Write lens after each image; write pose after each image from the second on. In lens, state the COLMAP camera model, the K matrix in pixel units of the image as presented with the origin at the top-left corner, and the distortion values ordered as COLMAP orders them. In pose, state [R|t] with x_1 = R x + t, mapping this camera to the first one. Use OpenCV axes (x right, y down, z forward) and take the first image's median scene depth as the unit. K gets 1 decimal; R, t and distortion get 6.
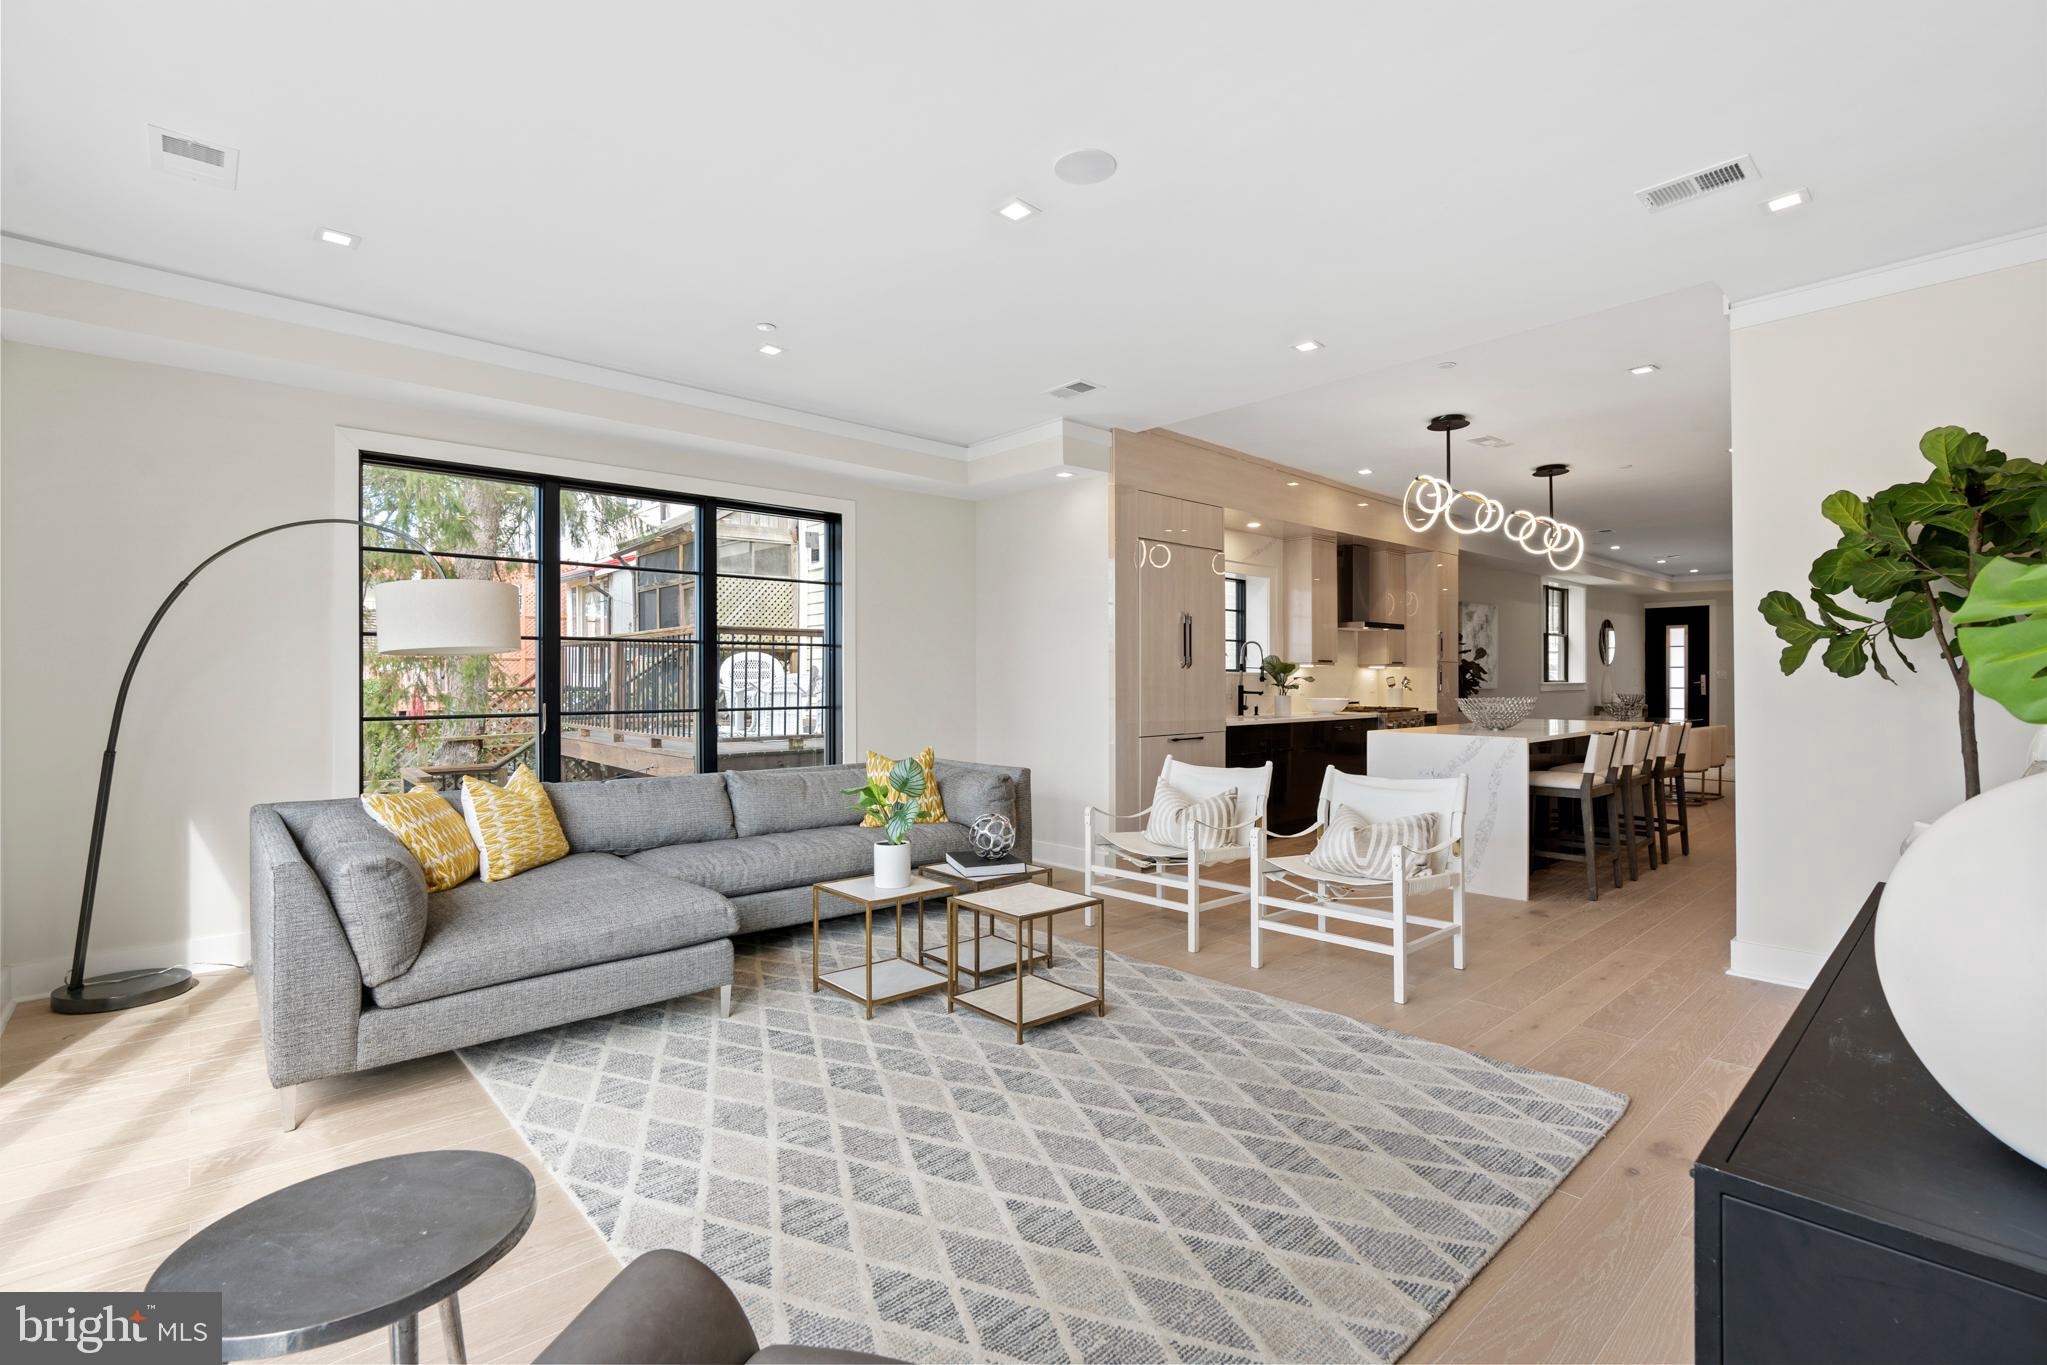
lens RADIAL K [[947.8, 0, 1029.8], [0, 947.8, 679.1], [0, 0, 1]] dist [-0.004869, -0.000313]
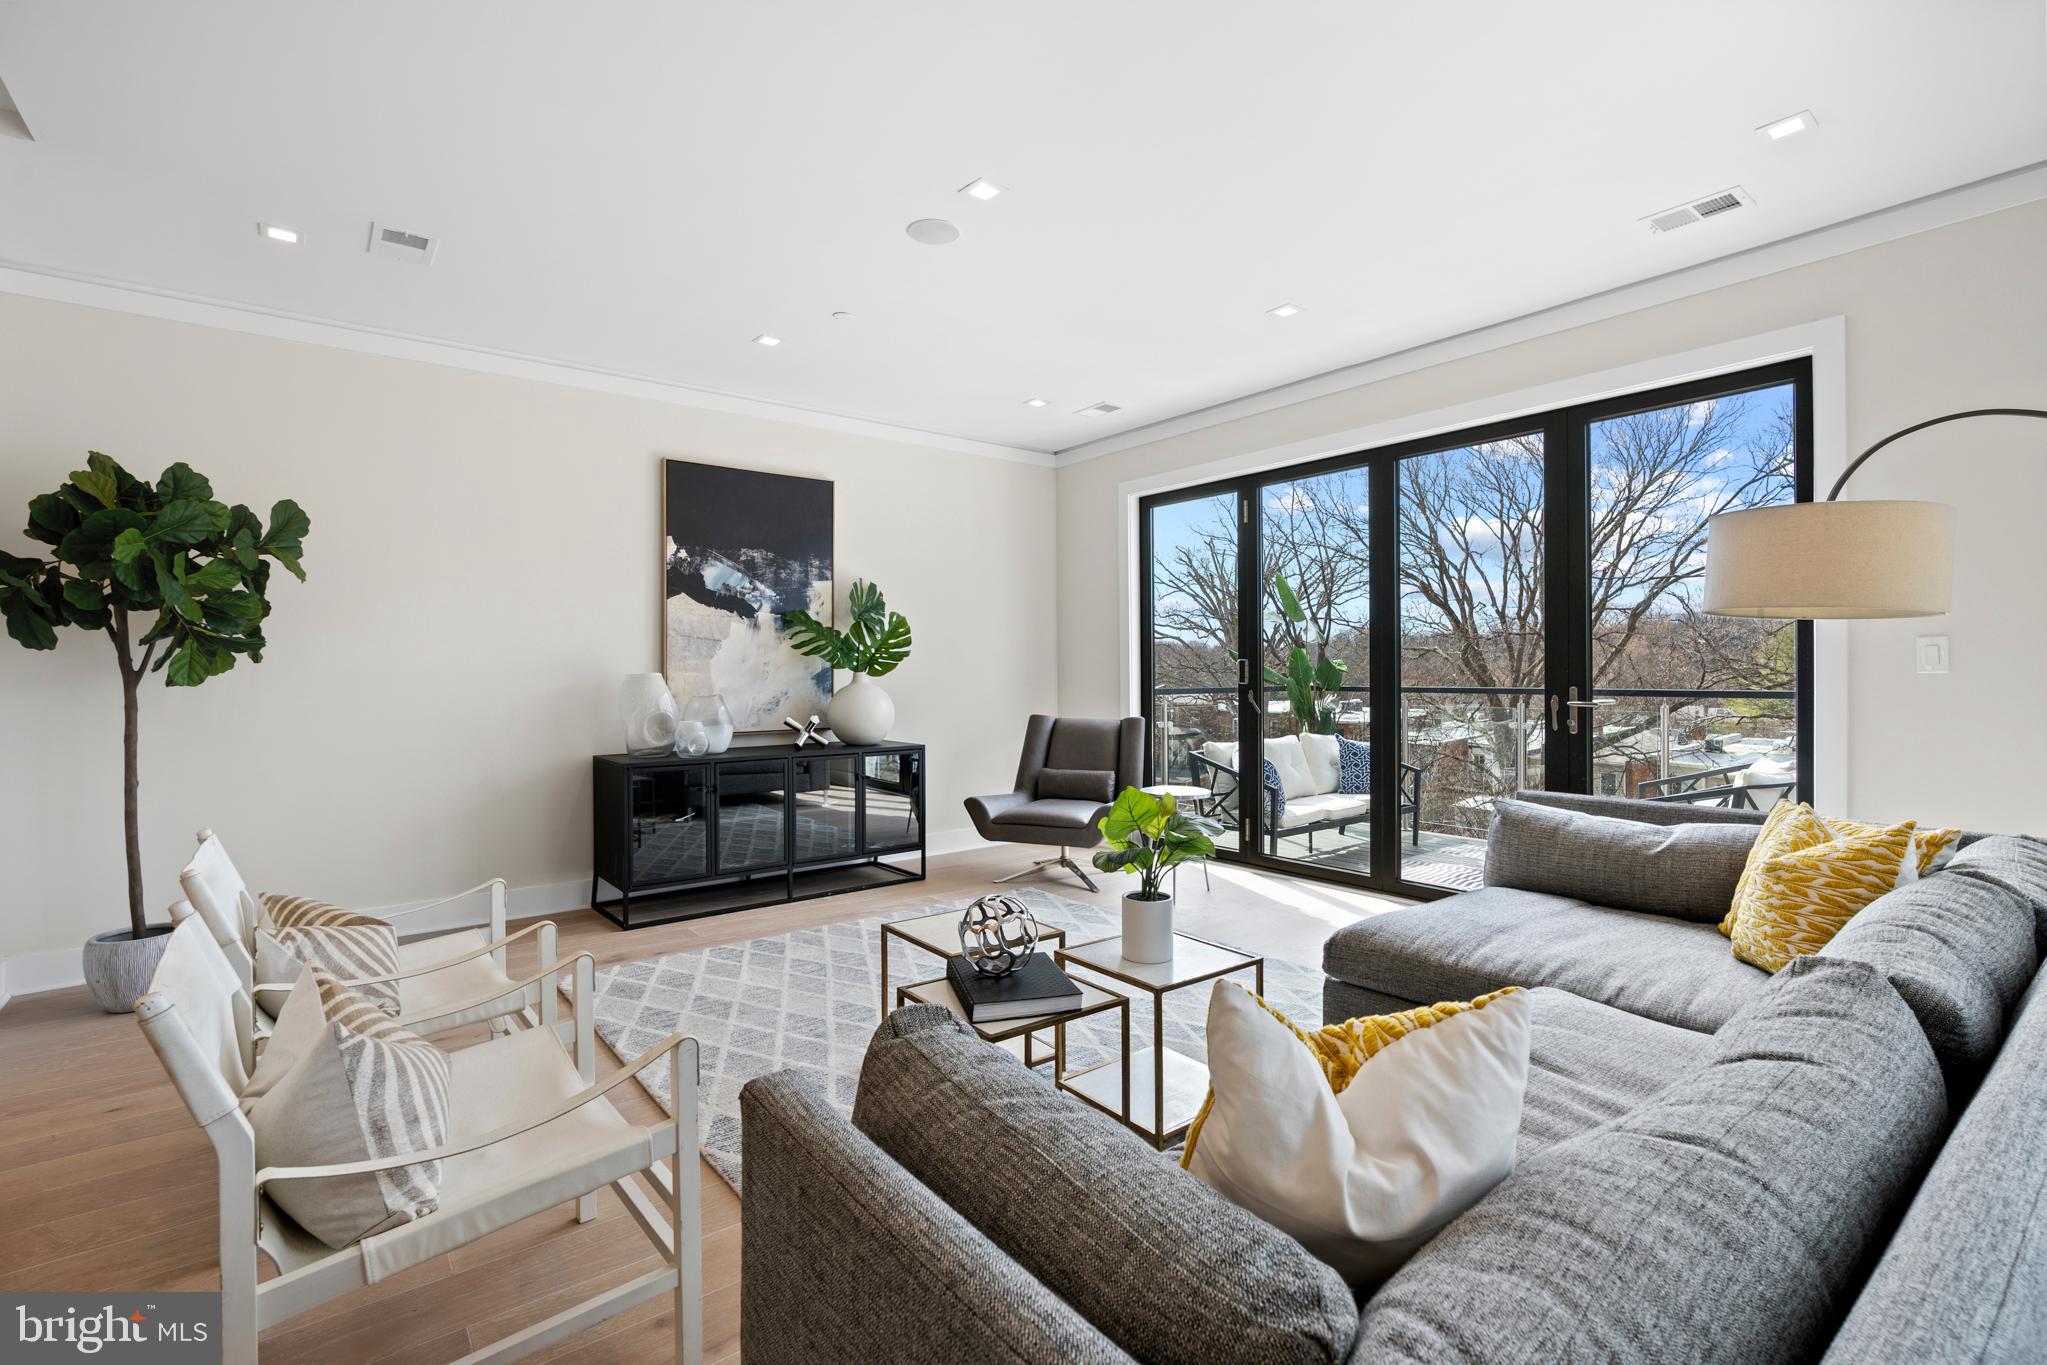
lens RADIAL K [[947.8, 0, 1013.7], [0, 947.8, 671.3], [0, 0, 1]] dist [-0.004869, -0.000313]
pose [[-0.995493, 0.003657, 0.094765, -0.160504], [0.003897, 0.999990, 0.002350, -0.003499], [-0.094755, 0.002709, -0.995497, 2.322283]]
